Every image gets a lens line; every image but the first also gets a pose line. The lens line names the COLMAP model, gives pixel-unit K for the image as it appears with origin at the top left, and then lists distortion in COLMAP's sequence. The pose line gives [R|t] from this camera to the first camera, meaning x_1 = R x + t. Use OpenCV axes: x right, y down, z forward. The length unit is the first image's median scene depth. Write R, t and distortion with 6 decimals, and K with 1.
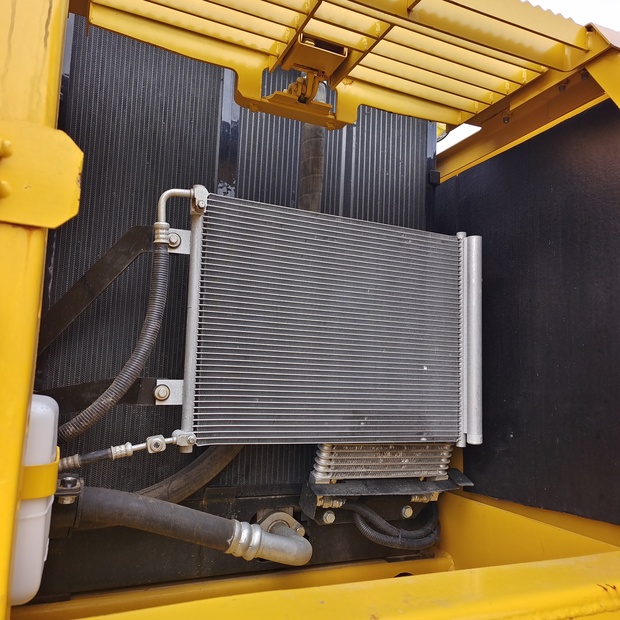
lens RADIAL K [[560.2, 0, 312.5], [0, 560.2, 312.6], [0, 0, 1]] dist [0.021726, 0.011201]
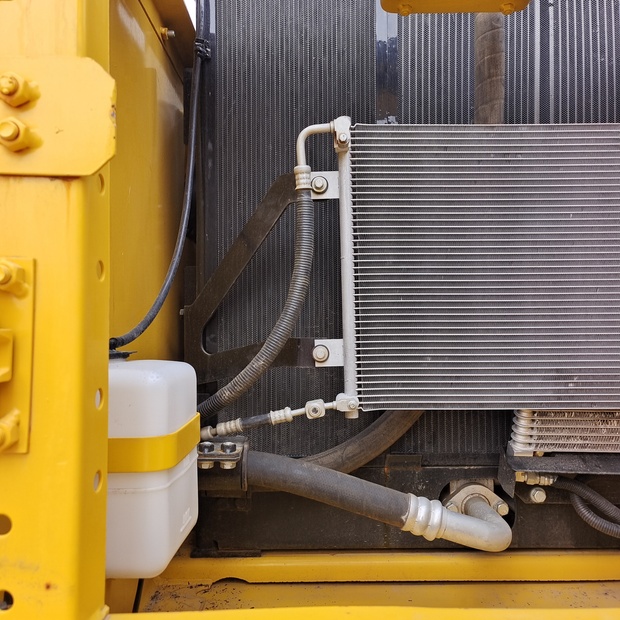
lens RADIAL K [[560.2, 0, 312.5], [0, 560.2, 312.6], [0, 0, 1]] dist [0.021726, 0.011201]
pose [[0.914744, -0.055254, -0.400237, 0.086730], [0.087606, 0.994162, 0.062978, 0.016187], [0.394421, -0.092672, 0.914245, 0.155660]]
